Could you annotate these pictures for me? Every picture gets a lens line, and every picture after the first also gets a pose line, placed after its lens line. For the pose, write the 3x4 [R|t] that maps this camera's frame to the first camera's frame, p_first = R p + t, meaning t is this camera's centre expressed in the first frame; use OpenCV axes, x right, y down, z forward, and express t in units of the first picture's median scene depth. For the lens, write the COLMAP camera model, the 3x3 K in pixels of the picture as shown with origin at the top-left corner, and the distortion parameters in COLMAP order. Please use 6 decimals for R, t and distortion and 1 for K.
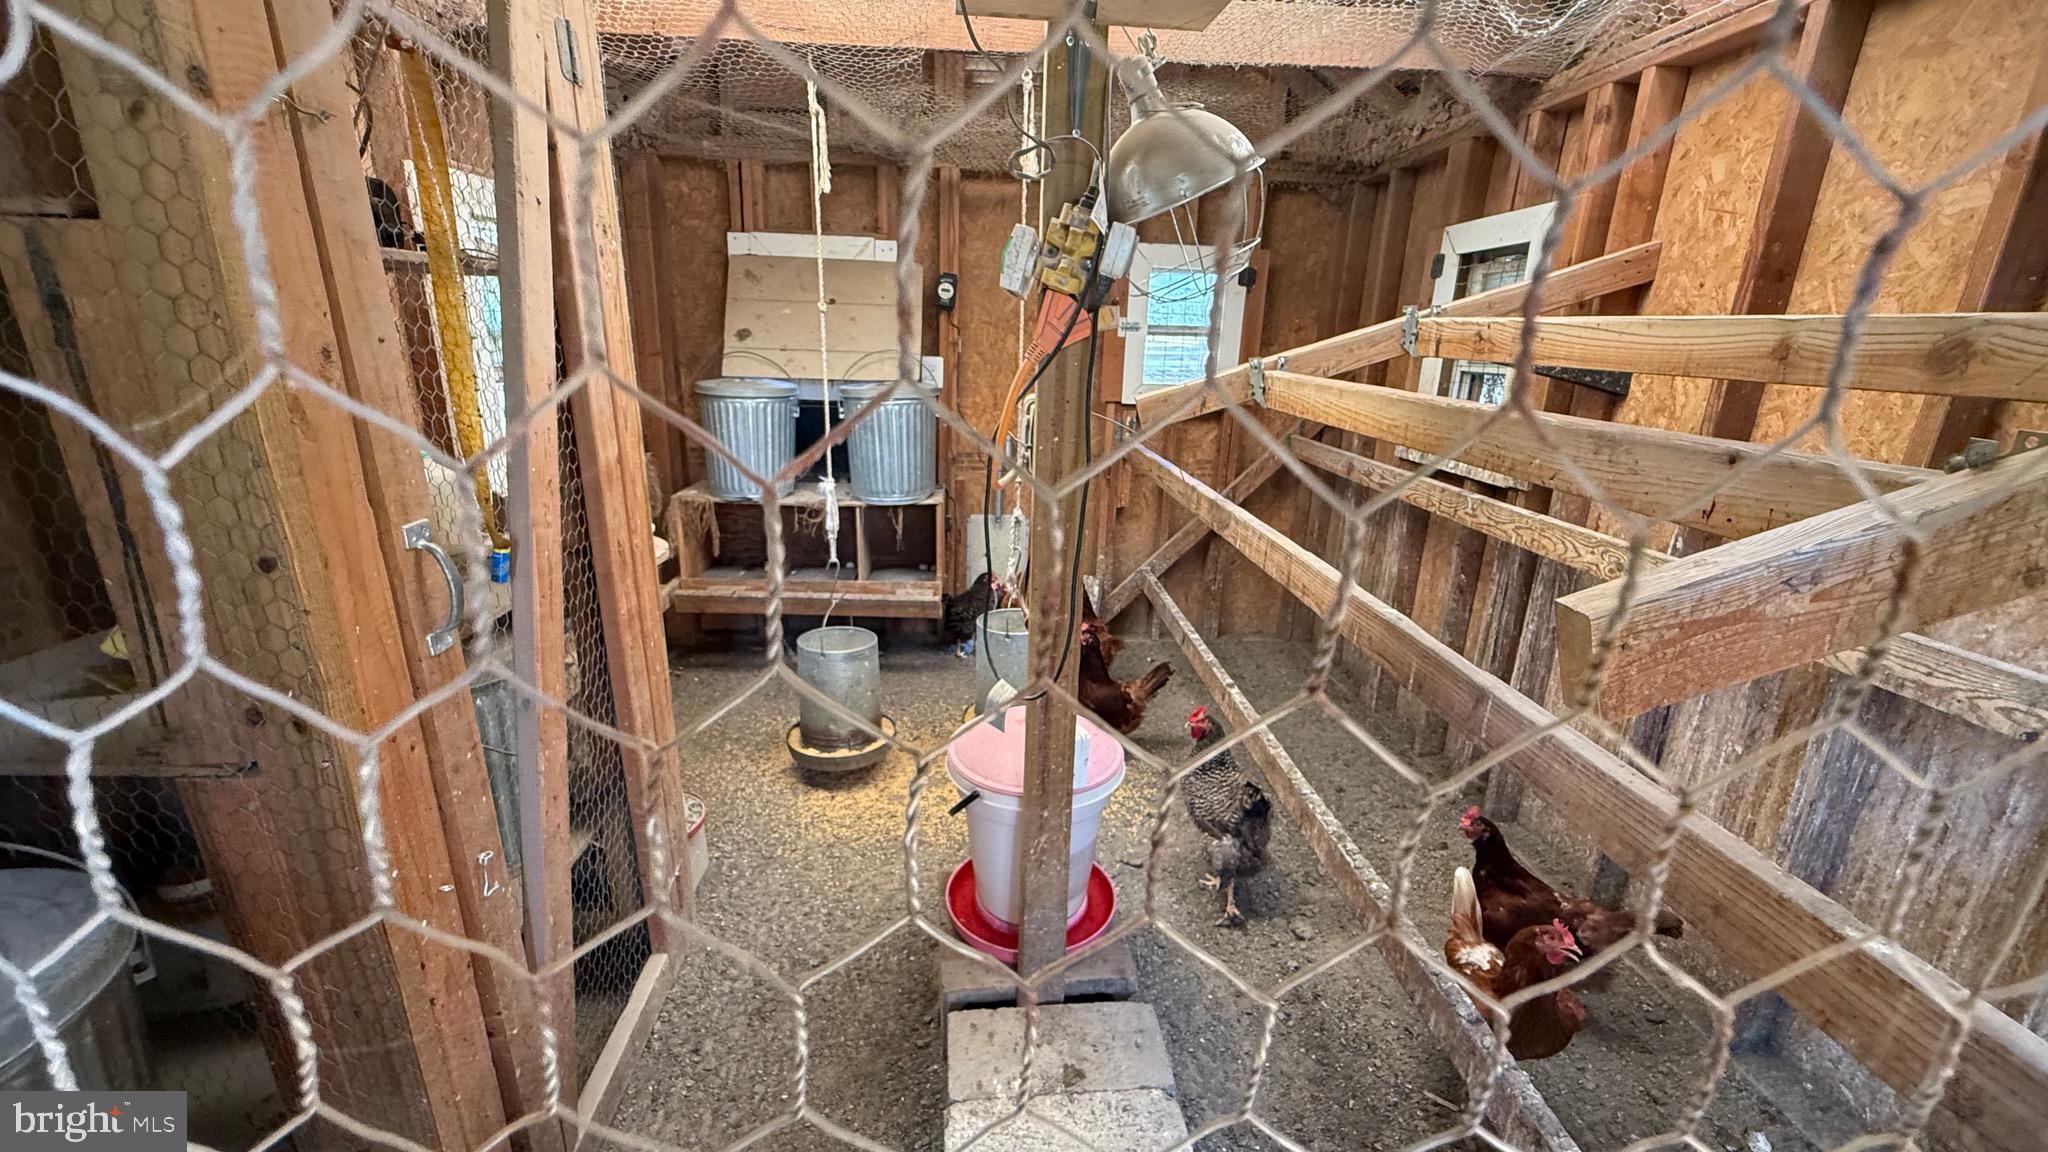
lens RADIAL K [[813.5, 0, 1022.7], [0, 813.5, 577.1], [0, 0, 1]] dist [0.000774, 0.000057]
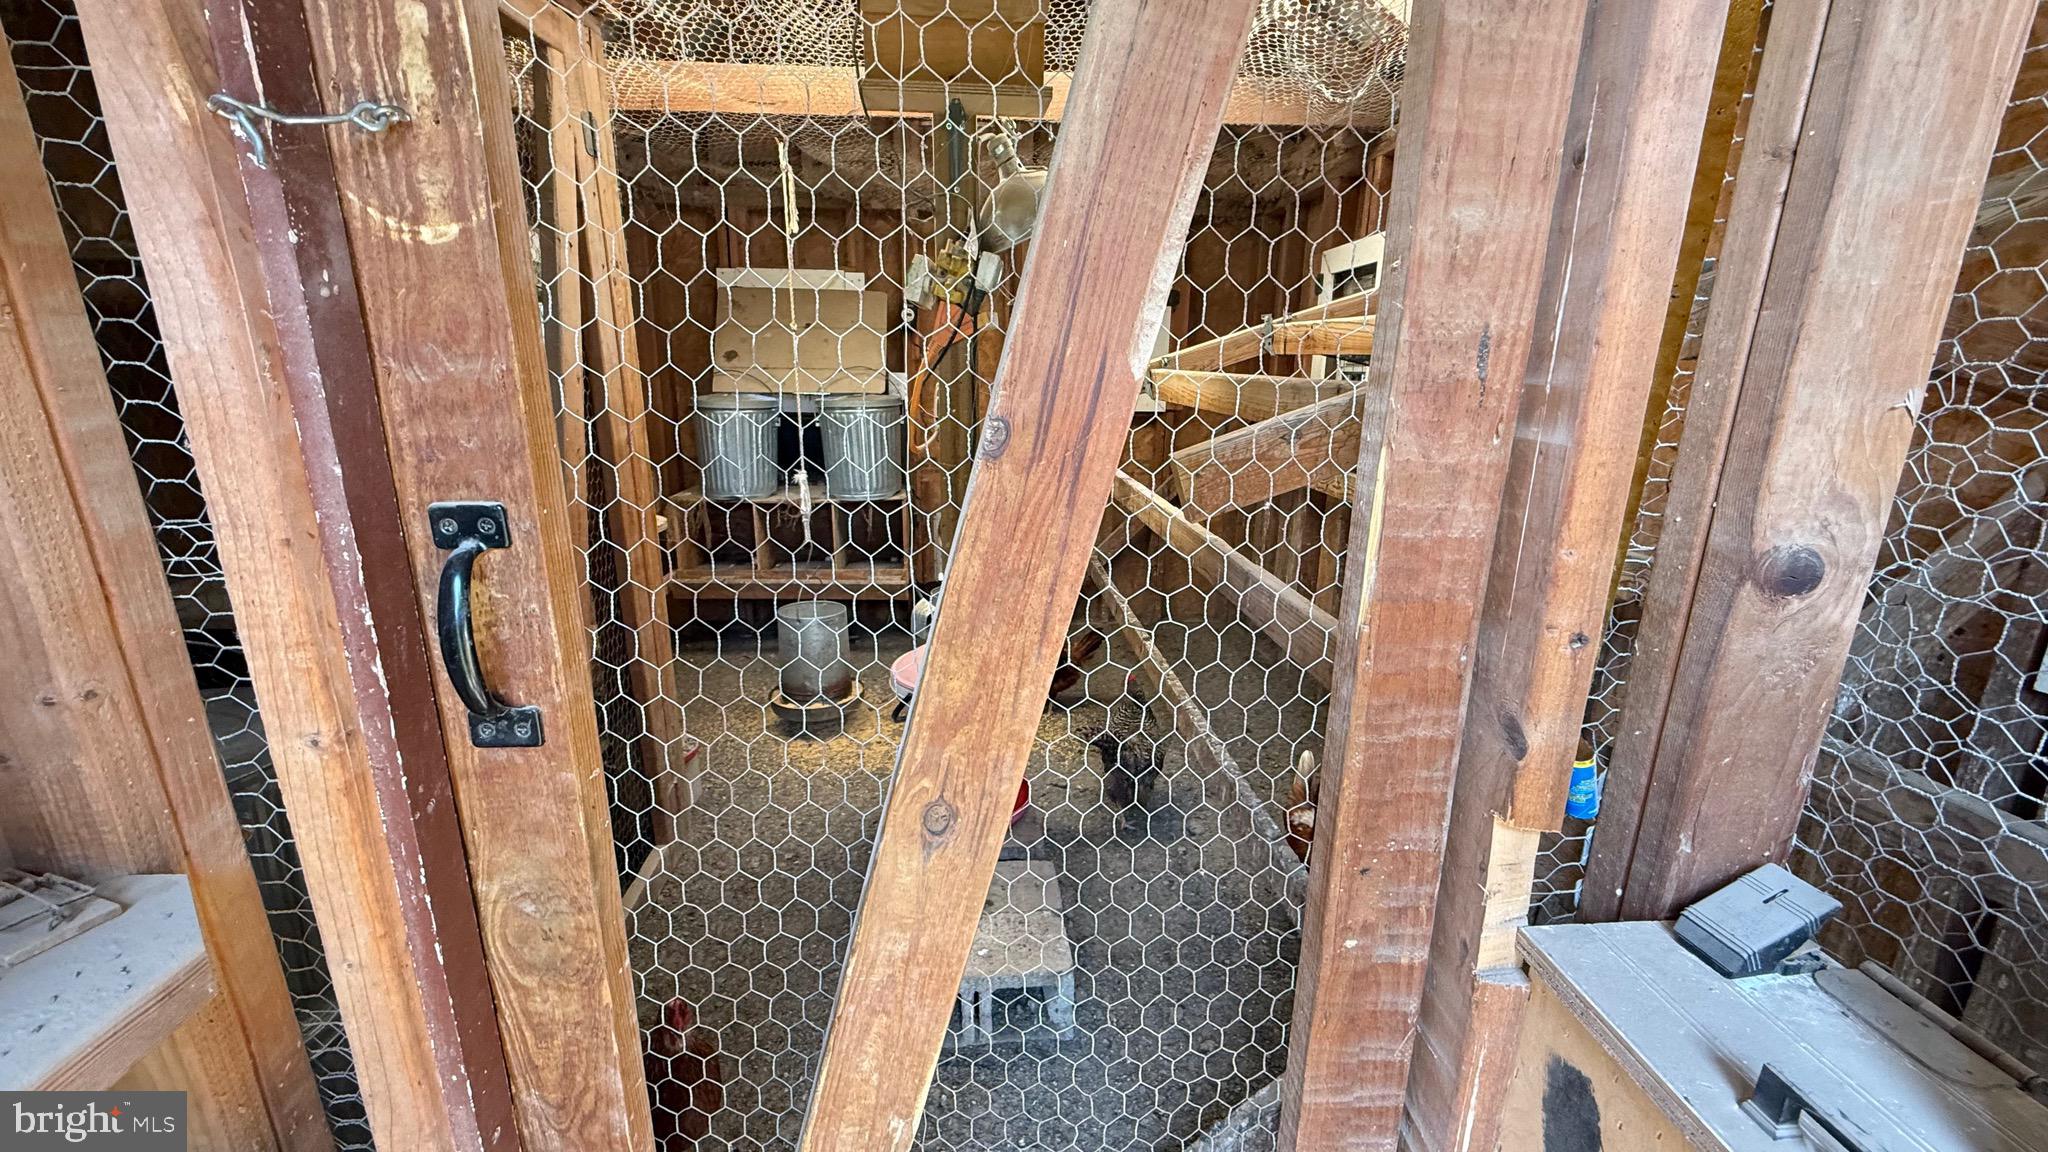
lens RADIAL K [[813.5, 0, 1022.1], [0, 813.5, 580.6], [0, 0, 1]] dist [0.000774, 0.000057]
pose [[0.999790, -0.020376, 0.002138, 0.072486], [0.020433, 0.999297, -0.031444, 0.078271], [-0.001496, 0.031481, 0.999503, -0.170299]]
